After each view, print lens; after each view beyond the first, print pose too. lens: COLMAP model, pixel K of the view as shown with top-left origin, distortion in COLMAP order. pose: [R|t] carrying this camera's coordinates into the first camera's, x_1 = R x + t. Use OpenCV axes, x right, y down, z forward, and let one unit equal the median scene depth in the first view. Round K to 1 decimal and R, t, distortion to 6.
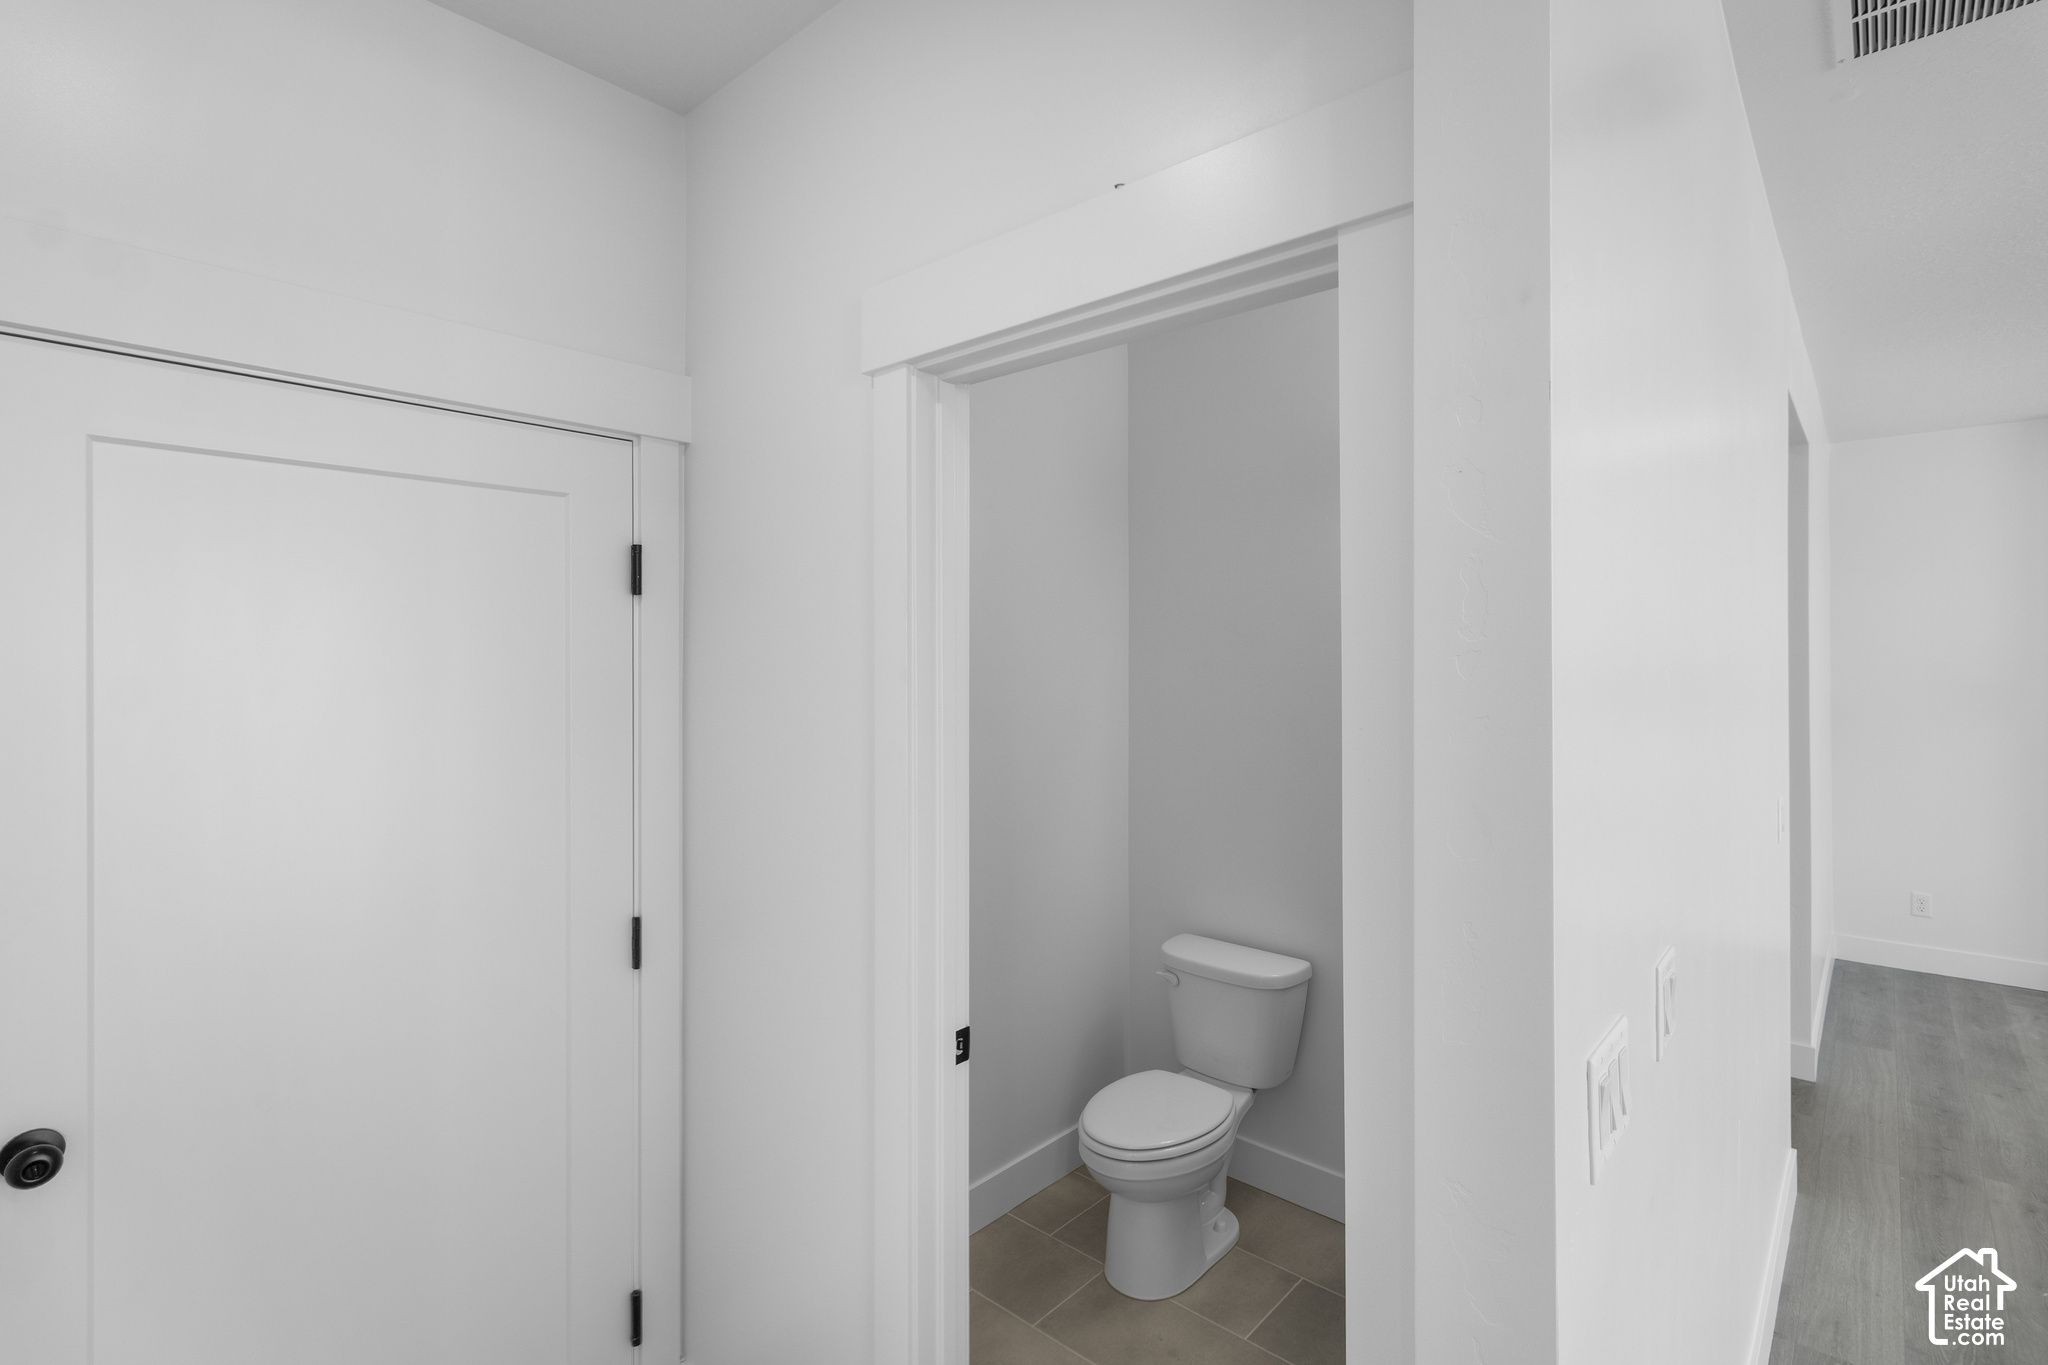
lens RADIAL K [[964.6, 0, 1033.0], [0, 964.6, 650.4], [0, 0, 1]] dist [0.004574, -0.000605]
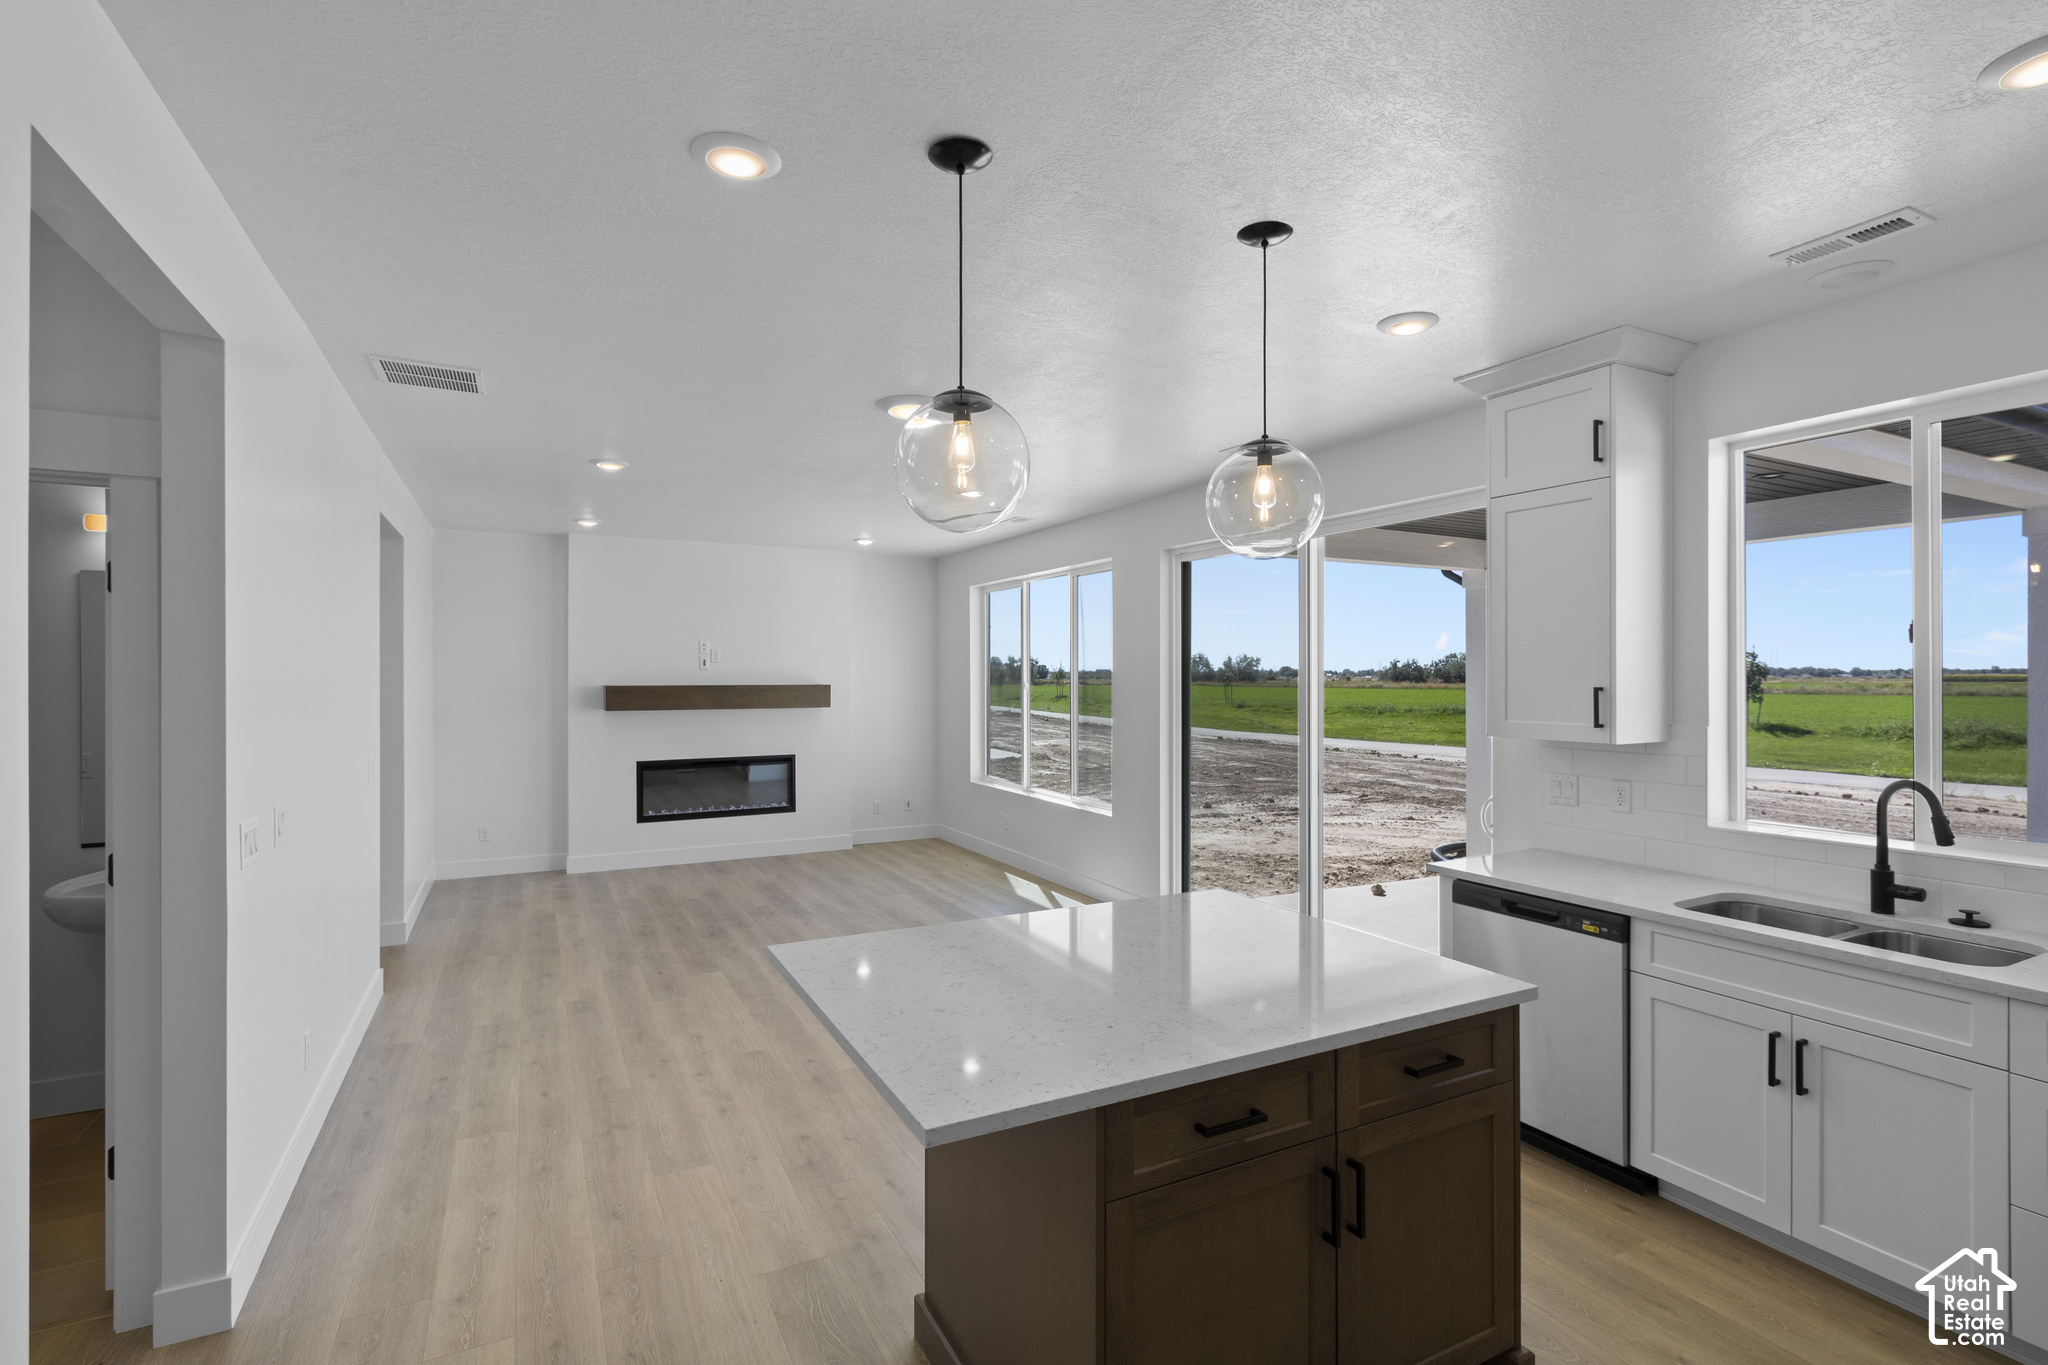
lens RADIAL K [[951.8, 0, 1030.3], [0, 951.8, 678.7], [0, 0, 1]] dist [-0.000660, 0.000111]
pose [[0.353383, -0.002628, 0.935475, -0.363119], [-0.005539, 0.999973, 0.004901, 0.001855], [-0.935462, -0.006914, 0.353358, -0.643040]]
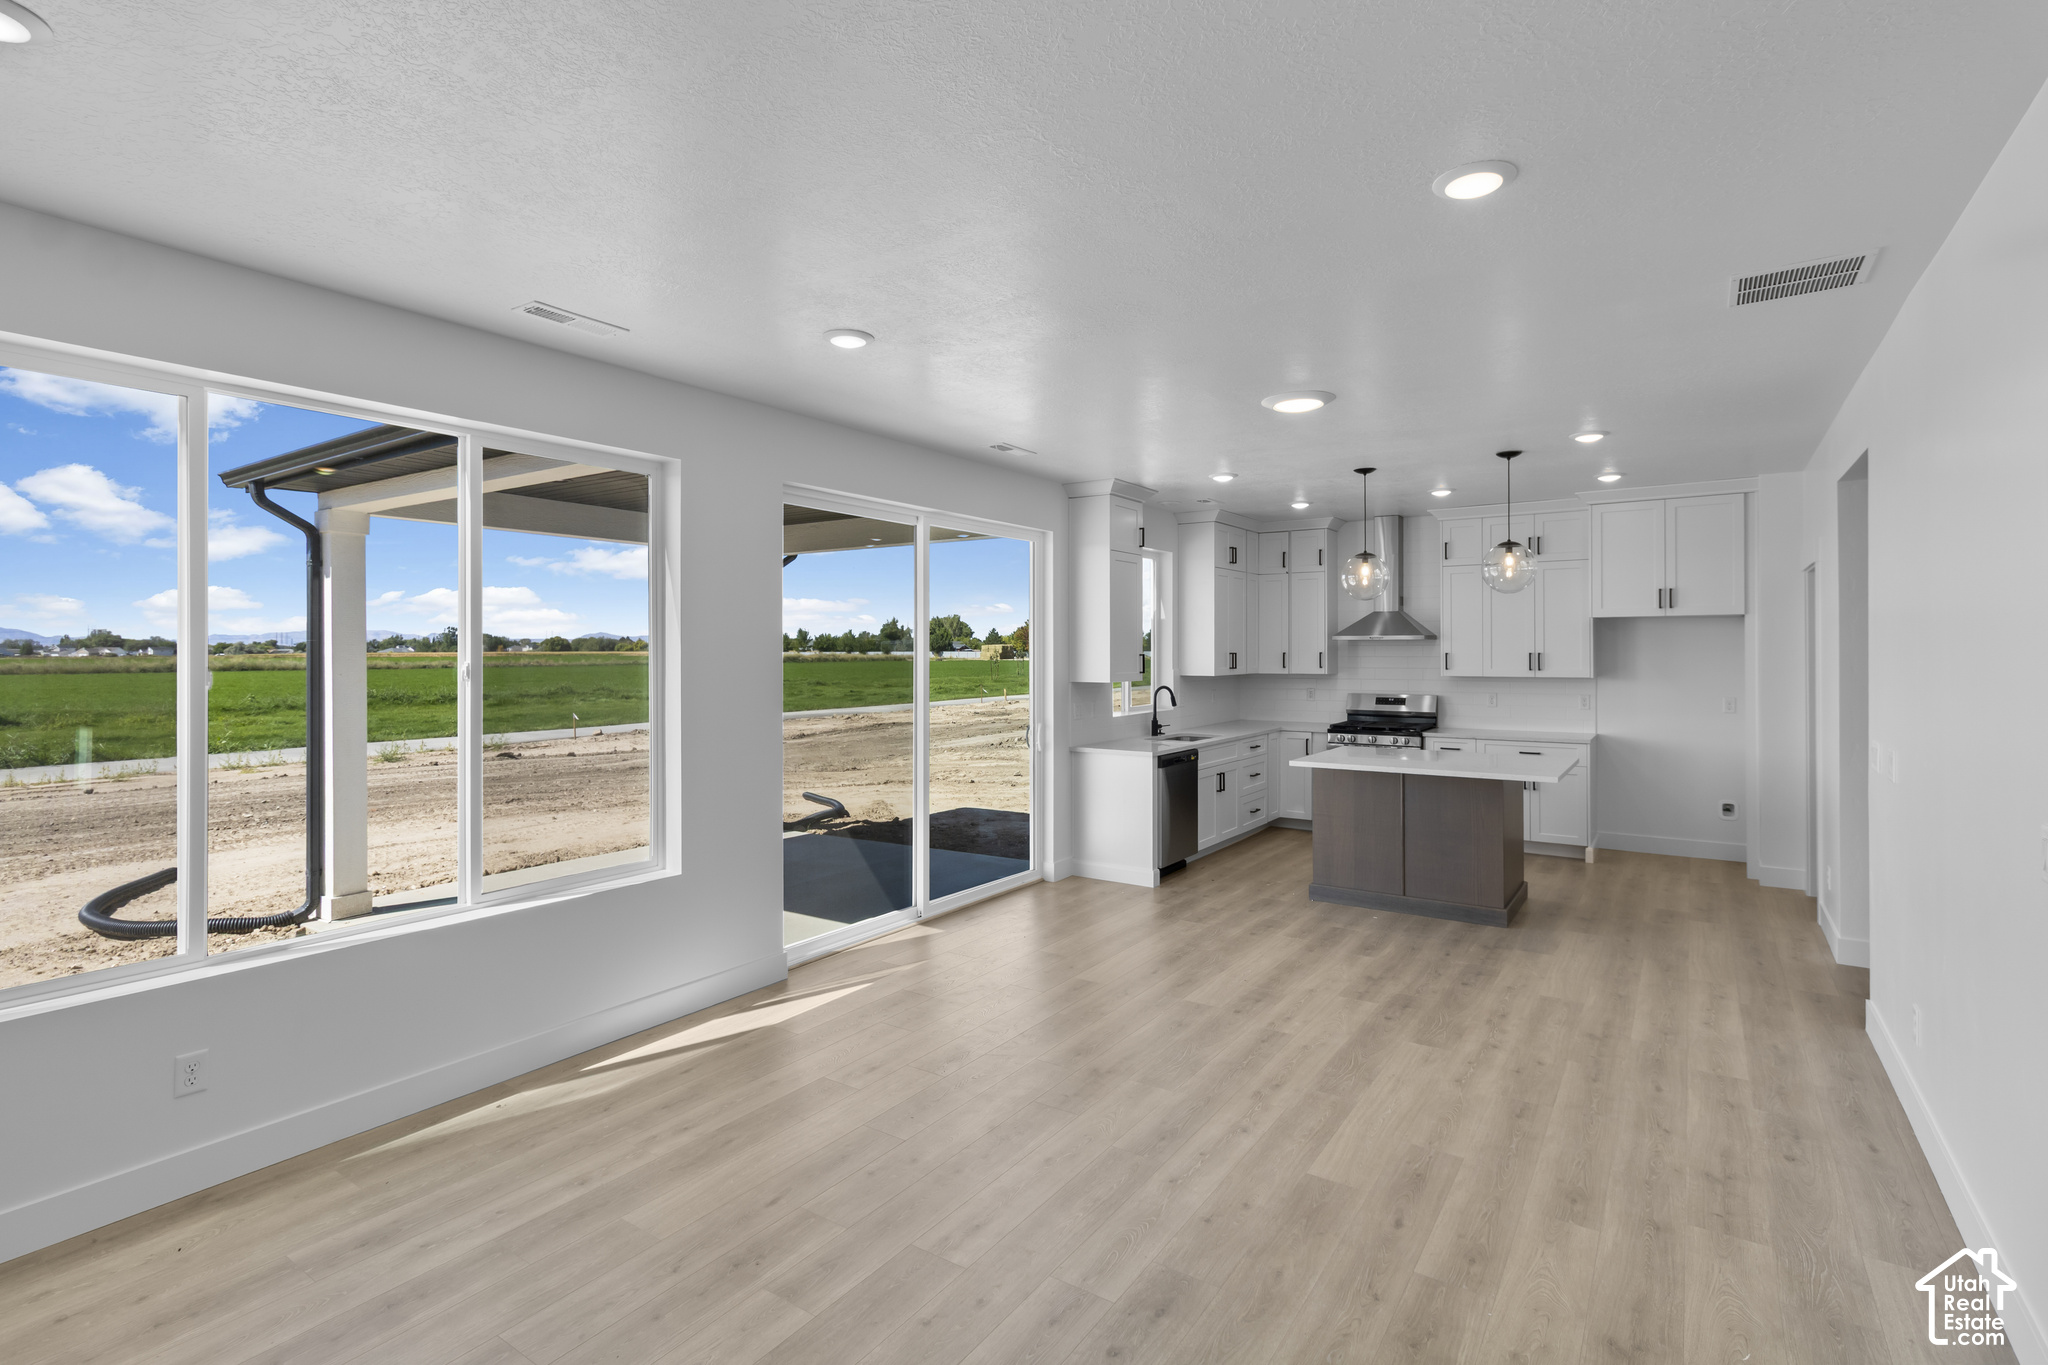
lens RADIAL K [[979.7, 0, 1035.3], [0, 979.7, 650.4], [0, 0, 1]] dist [0.003829, -0.000471]
pose [[-0.991129, 0.002222, -0.132885, 1.569621], [0.002902, 0.999984, -0.004927, 0.018150], [0.132872, -0.005269, -0.991119, 1.571352]]
